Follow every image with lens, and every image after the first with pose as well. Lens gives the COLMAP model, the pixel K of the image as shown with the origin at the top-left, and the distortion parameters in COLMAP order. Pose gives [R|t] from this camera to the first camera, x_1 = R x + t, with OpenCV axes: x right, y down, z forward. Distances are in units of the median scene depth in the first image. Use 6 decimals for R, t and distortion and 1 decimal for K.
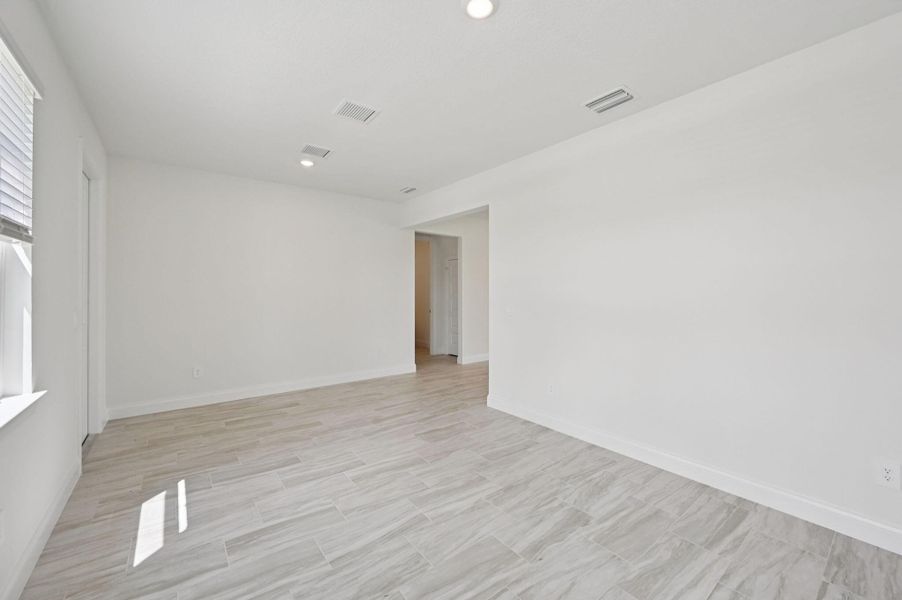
lens RADIAL K [[360.7, 0, 454.3], [0, 360.7, 295.3], [0, 0, 1]] dist [-0.000424, -0.000107]
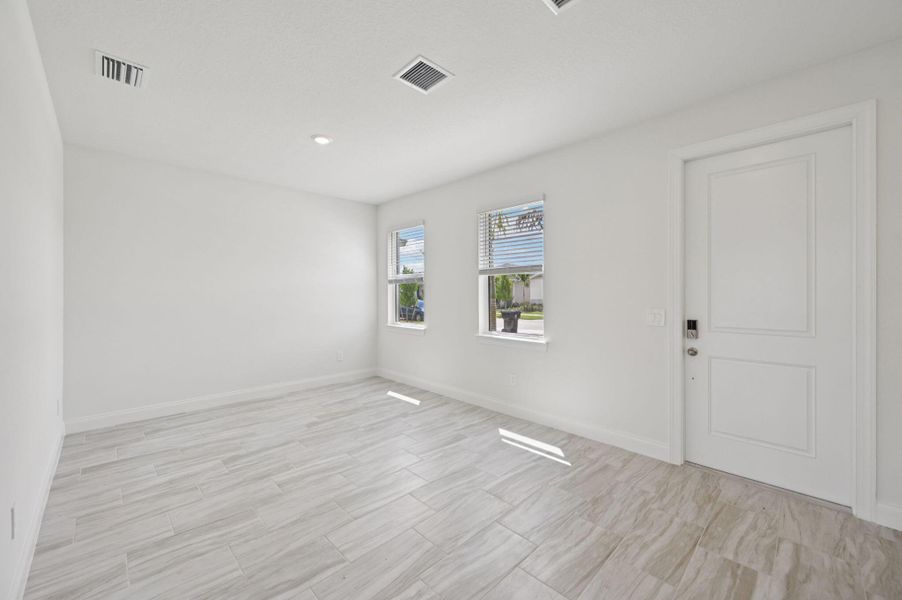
lens RADIAL K [[360.7, 0, 454.3], [0, 360.7, 295.3], [0, 0, 1]] dist [-0.000424, -0.000107]
pose [[-0.993628, 0.000878, -0.112706, -0.298057], [-0.000280, 0.999947, 0.010262, -0.015703], [0.112709, 0.010228, -0.993575, 2.184783]]
